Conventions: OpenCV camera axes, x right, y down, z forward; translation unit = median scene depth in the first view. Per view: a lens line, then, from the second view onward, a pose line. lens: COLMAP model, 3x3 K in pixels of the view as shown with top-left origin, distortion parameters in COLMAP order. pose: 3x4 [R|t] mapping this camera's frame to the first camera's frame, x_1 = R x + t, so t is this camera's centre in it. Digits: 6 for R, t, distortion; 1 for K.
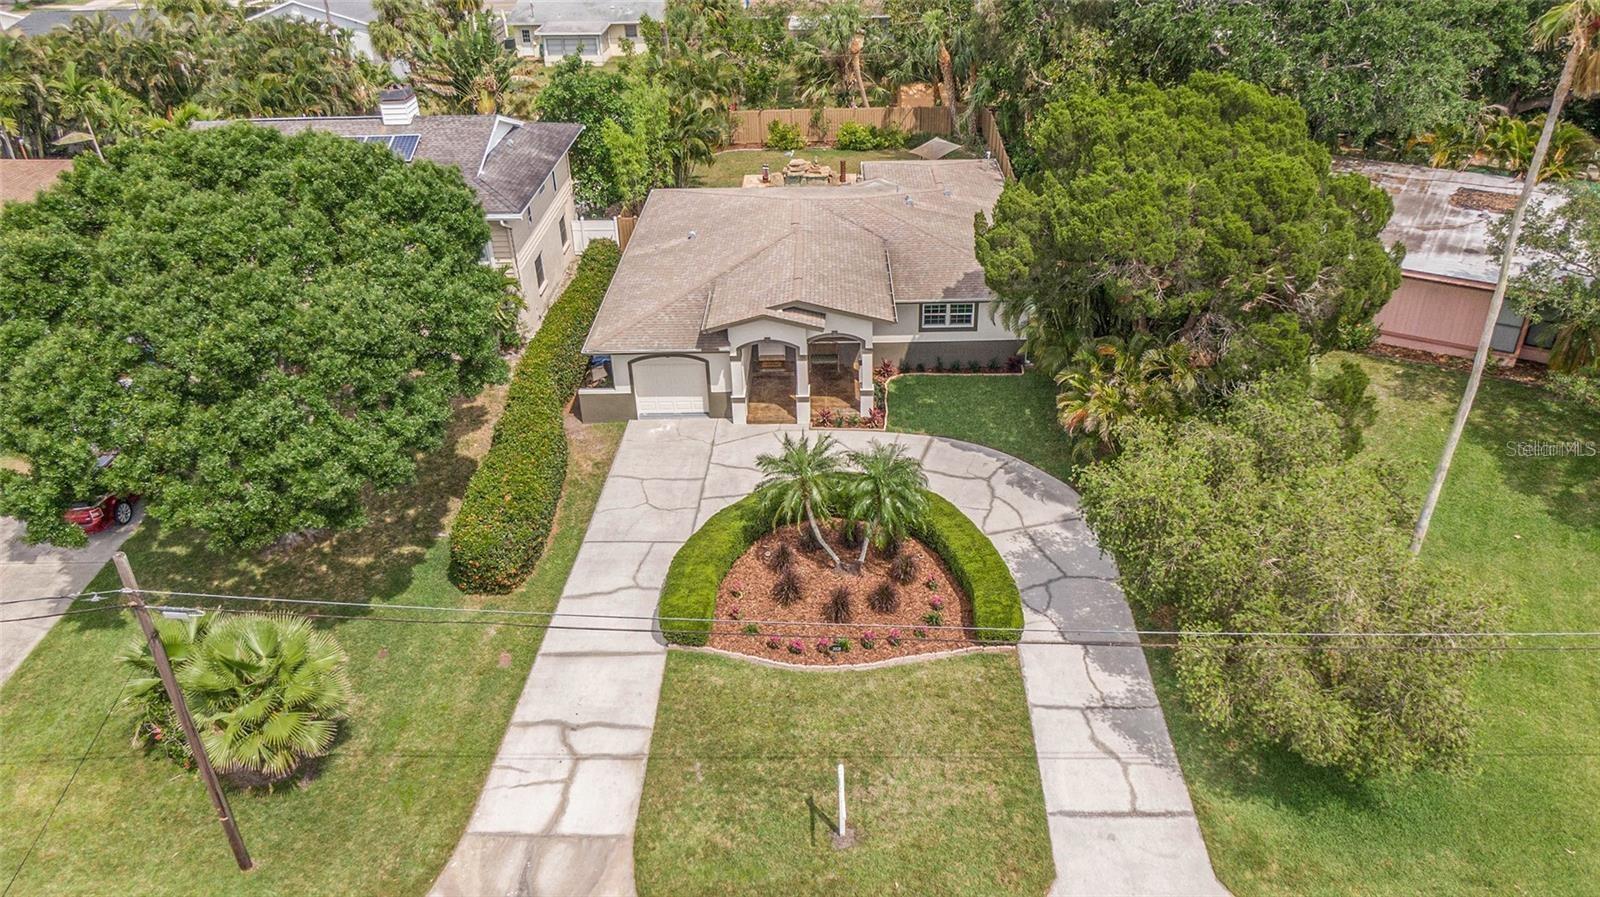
lens RADIAL K [[1135.2, 0, 801.2], [0, 1135.2, 449.8], [0, 0, 1]] dist [-0.002495, 0.000375]
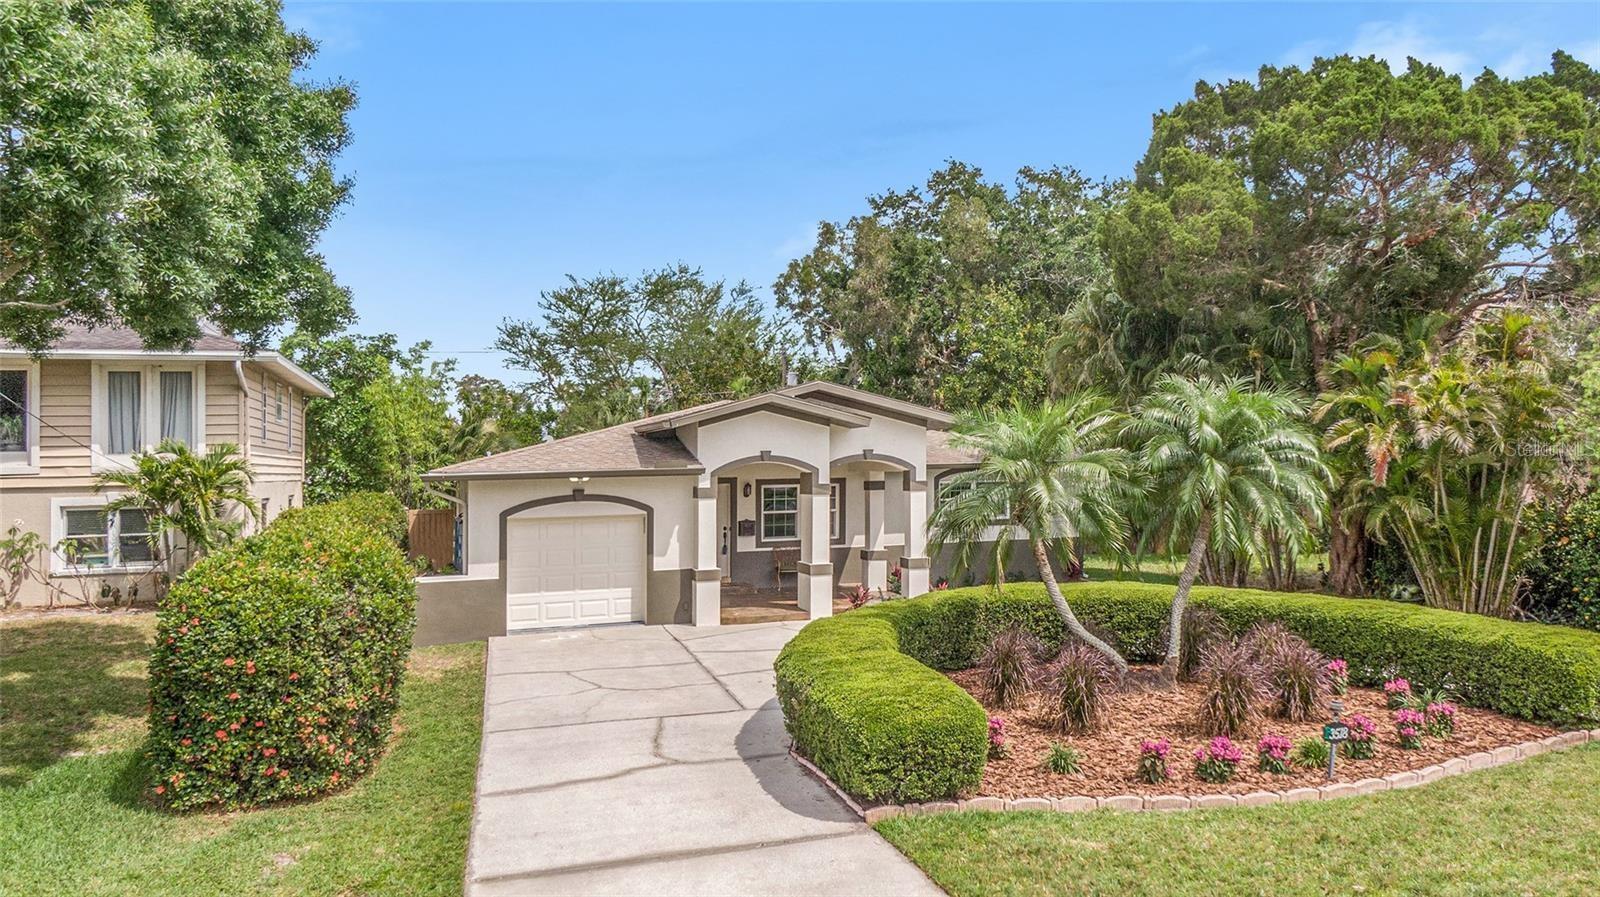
lens RADIAL K [[1135.2, 0, 800.3], [0, 1135.2, 446.5], [0, 0, 1]] dist [-0.002495, 0.000375]
pose [[0.947994, 0.035885, 0.316258, -0.189051], [0.138295, 0.848491, -0.510820, 0.190794], [-0.286673, 0.527992, 0.799402, 0.510574]]
